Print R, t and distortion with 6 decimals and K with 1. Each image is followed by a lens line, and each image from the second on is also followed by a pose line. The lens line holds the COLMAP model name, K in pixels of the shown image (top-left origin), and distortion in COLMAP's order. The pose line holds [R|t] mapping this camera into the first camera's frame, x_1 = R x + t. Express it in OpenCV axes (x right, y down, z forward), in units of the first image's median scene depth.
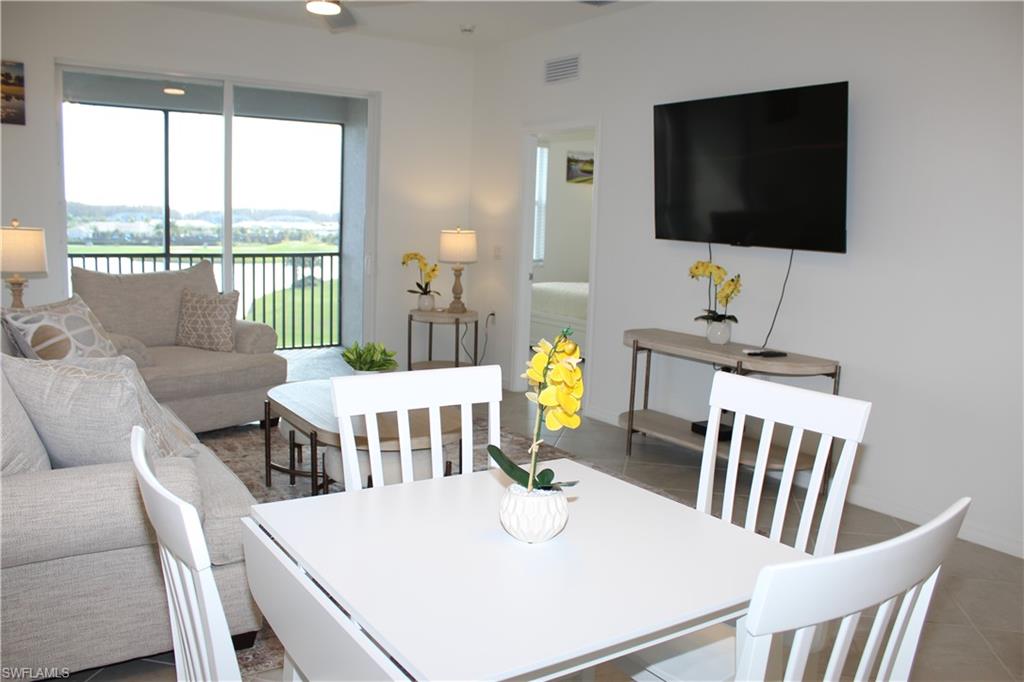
lens RADIAL K [[849.3, 0, 512.0], [0, 849.3, 341.0], [0, 0, 1]] dist [-0.048415, 0.000908]
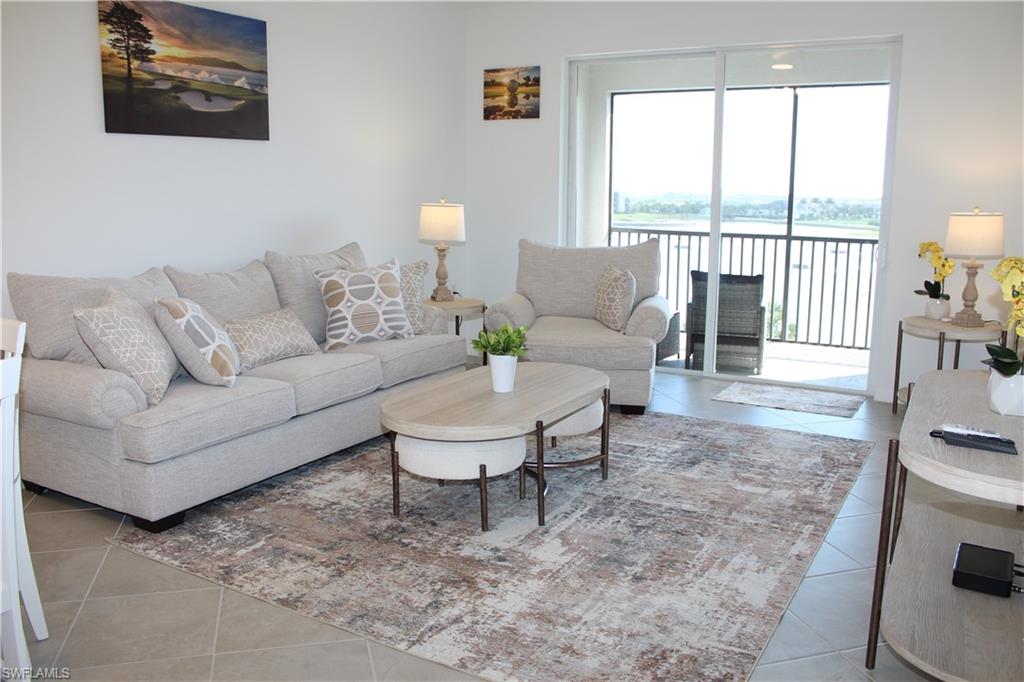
lens RADIAL K [[848.3, 0, 512.0], [0, 848.3, 341.0], [0, 0, 1]] dist [-0.180218, 0.161887]
pose [[0.440885, 0.138706, -0.886781, 0.422364], [-0.114957, 0.988577, 0.097475, -0.048223], [0.890171, 0.058966, 0.451794, 0.375752]]
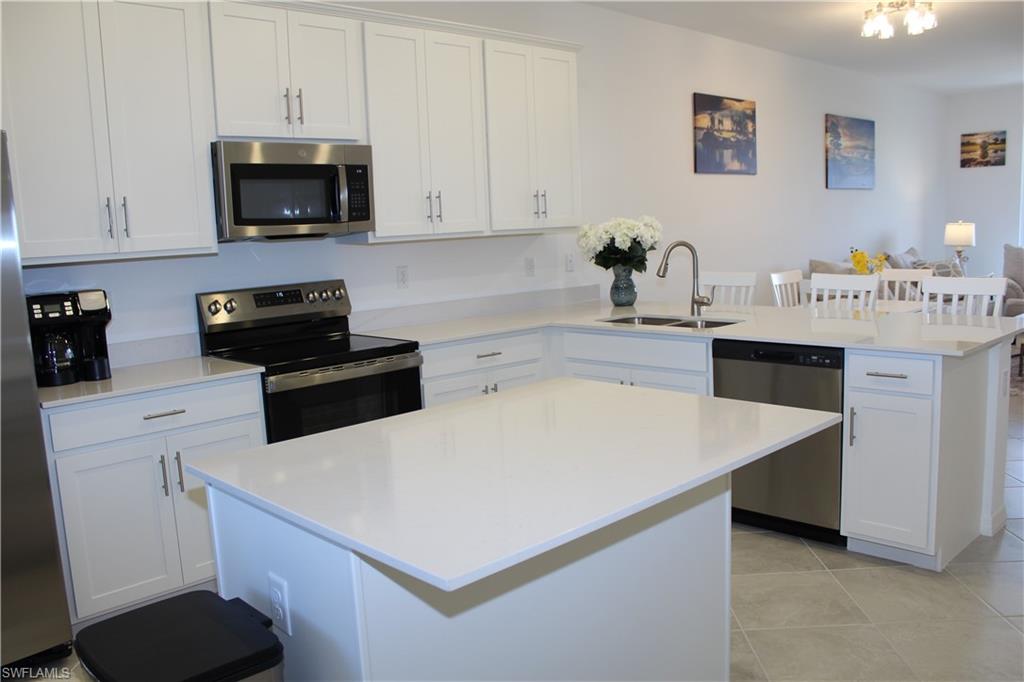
lens RADIAL K [[848.3, 0, 512.0], [0, 848.3, 341.0], [0, 0, 1]] dist [-0.180218, 0.161887]
pose [[0.168077, 0.103704, -0.980304, 0.842954], [-0.080495, 0.992574, 0.091201, 0.039451], [0.982482, 0.063580, 0.175176, -0.284943]]
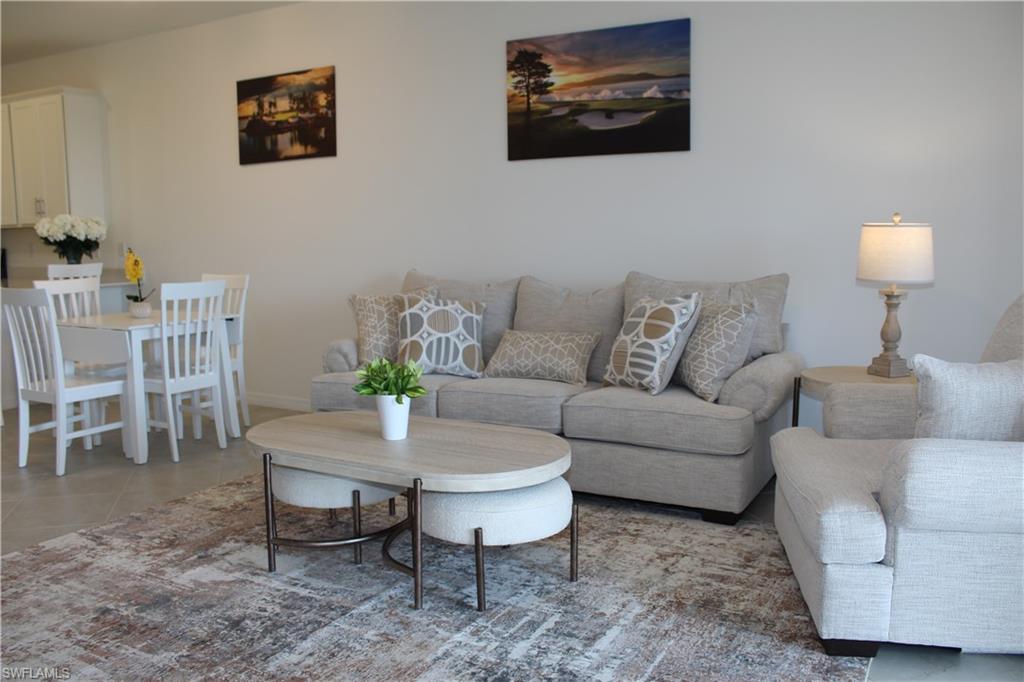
lens RADIAL K [[848.3, 0, 512.0], [0, 848.3, 341.0], [0, 0, 1]] dist [-0.180218, 0.161887]
pose [[-0.887910, 0.046114, -0.457701, 0.062608], [-0.068552, 0.970589, 0.230775, -0.128272], [0.454881, 0.236284, -0.858634, 1.075188]]
